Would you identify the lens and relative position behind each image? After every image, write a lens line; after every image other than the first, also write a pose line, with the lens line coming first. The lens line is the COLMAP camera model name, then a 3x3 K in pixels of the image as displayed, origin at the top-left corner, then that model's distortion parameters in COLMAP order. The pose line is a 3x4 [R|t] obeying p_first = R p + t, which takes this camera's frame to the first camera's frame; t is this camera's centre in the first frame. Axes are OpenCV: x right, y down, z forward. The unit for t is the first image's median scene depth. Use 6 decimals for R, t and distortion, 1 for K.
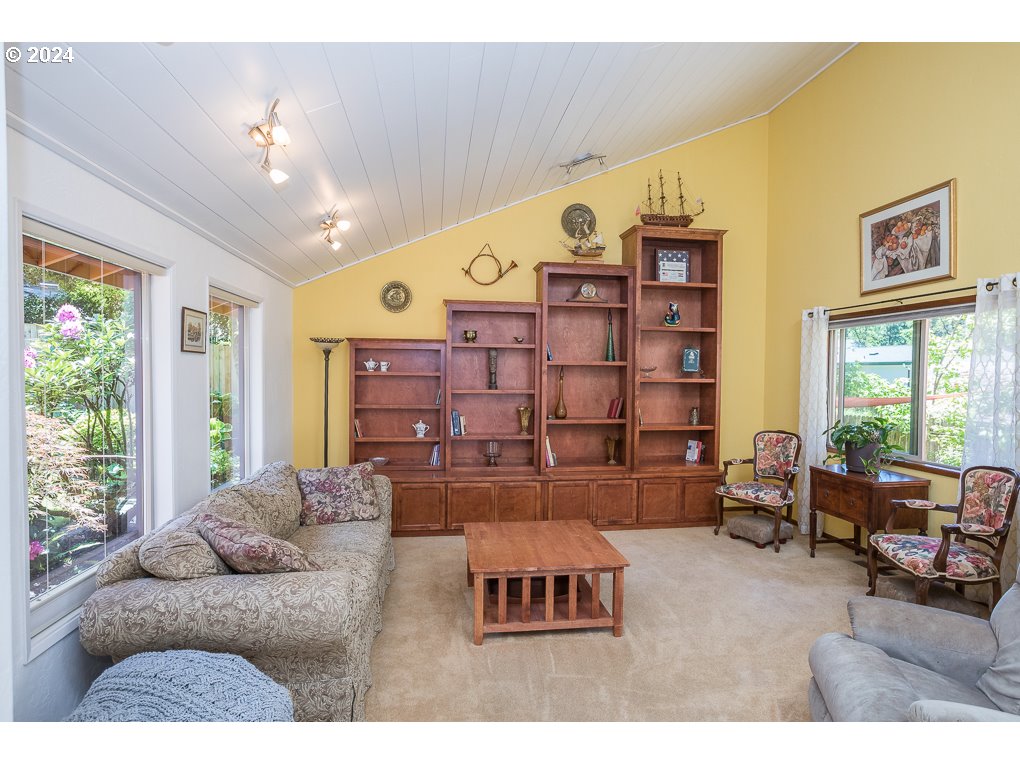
lens RADIAL K [[528.5, 0, 505.5], [0, 528.5, 376.6], [0, 0, 1]] dist [-0.021413, 0.009402]
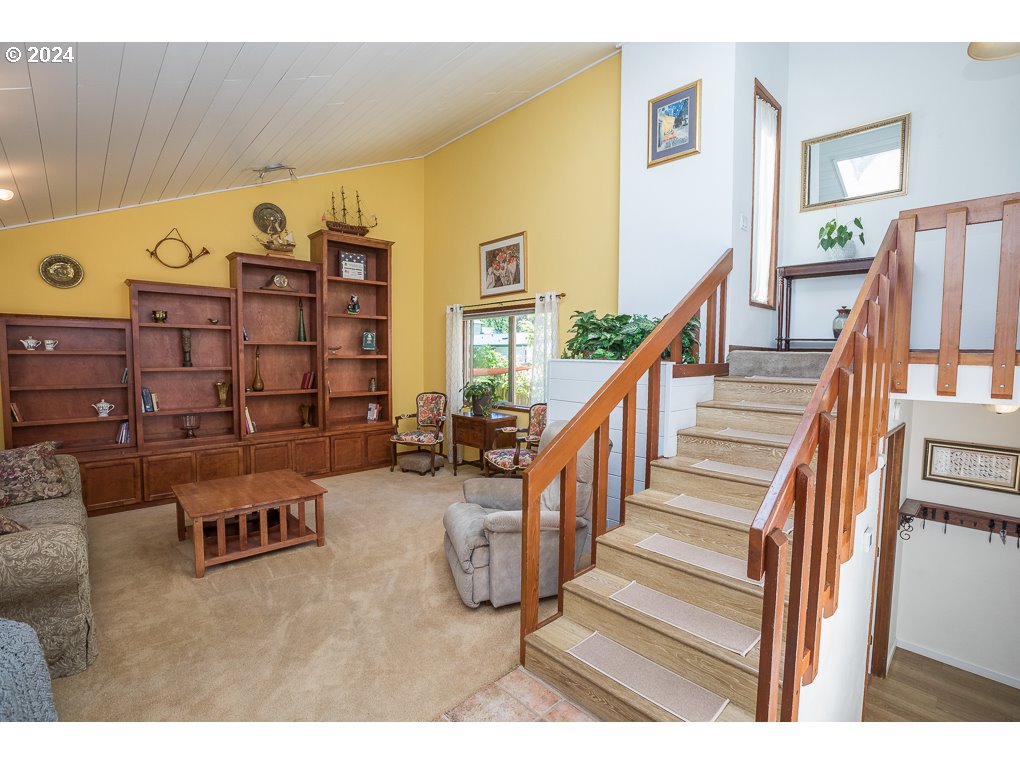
lens RADIAL K [[471.1, 0, 515.4], [0, 471.1, 380.0], [0, 0, 1]] dist [-0.026104, 0.007180]
pose [[0.804580, -0.040310, 0.592475, -0.051321], [0.011972, 0.998592, 0.051683, 0.010094], [-0.593724, -0.034490, 0.803929, -0.158714]]
